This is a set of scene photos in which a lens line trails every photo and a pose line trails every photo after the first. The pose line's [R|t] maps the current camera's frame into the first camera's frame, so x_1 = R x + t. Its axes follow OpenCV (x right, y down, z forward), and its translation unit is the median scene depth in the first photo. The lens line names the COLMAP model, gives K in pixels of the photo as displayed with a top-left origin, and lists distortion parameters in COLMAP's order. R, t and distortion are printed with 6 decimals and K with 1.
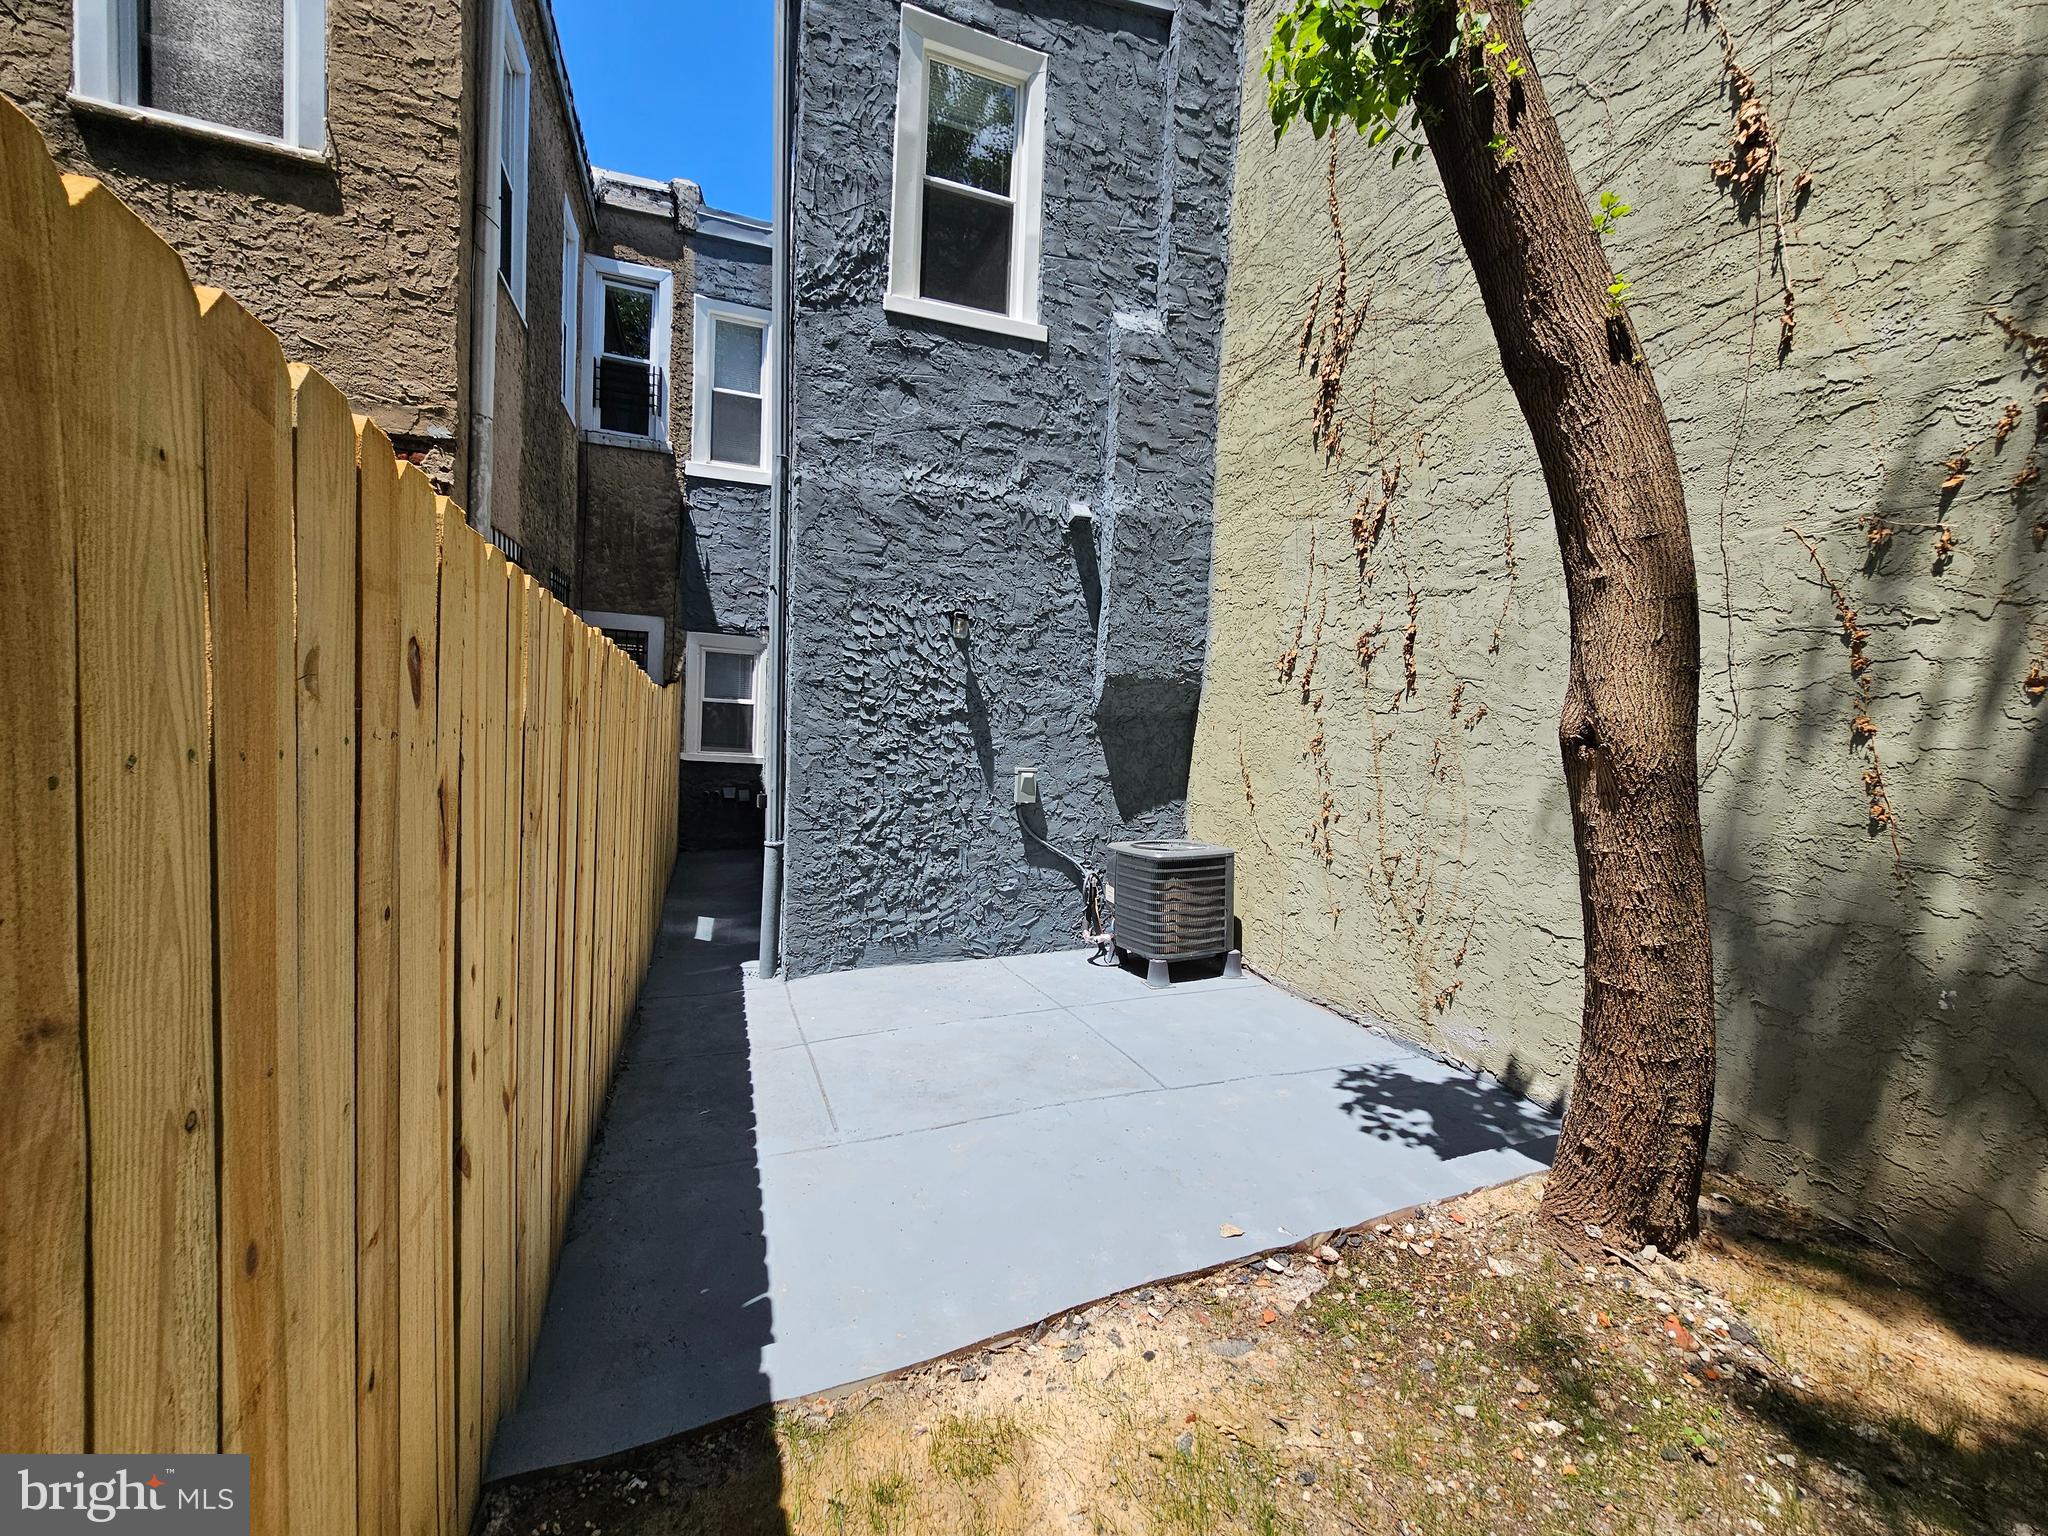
lens RADIAL K [[840.4, 0, 1020.1], [0, 840.4, 774.8], [0, 0, 1]] dist [-0.005024, 0.001553]
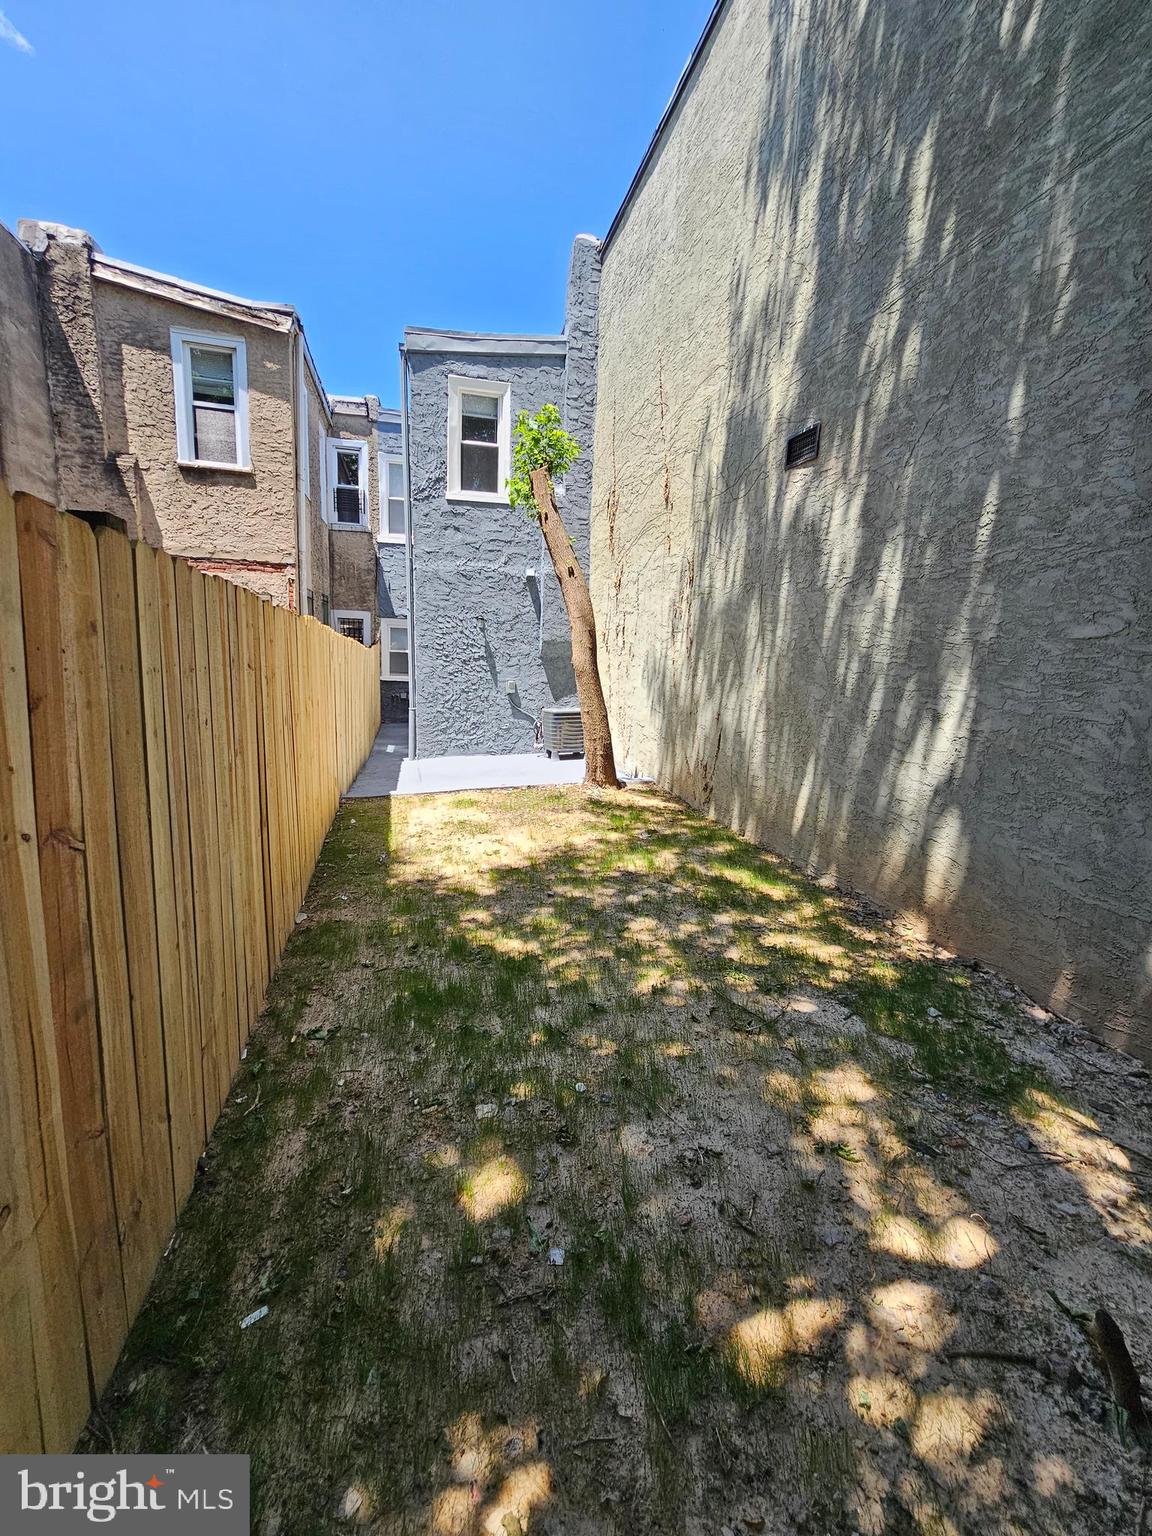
lens RADIAL K [[630.3, 0, 574.9], [0, 630.3, 762.8], [0, 0, 1]] dist [-0.005024, 0.001553]
pose [[0.994730, 0.002931, -0.102485, 0.400891], [0.007451, 0.994881, 0.100778, 0.054872], [0.102256, -0.101011, 0.989616, -0.884254]]
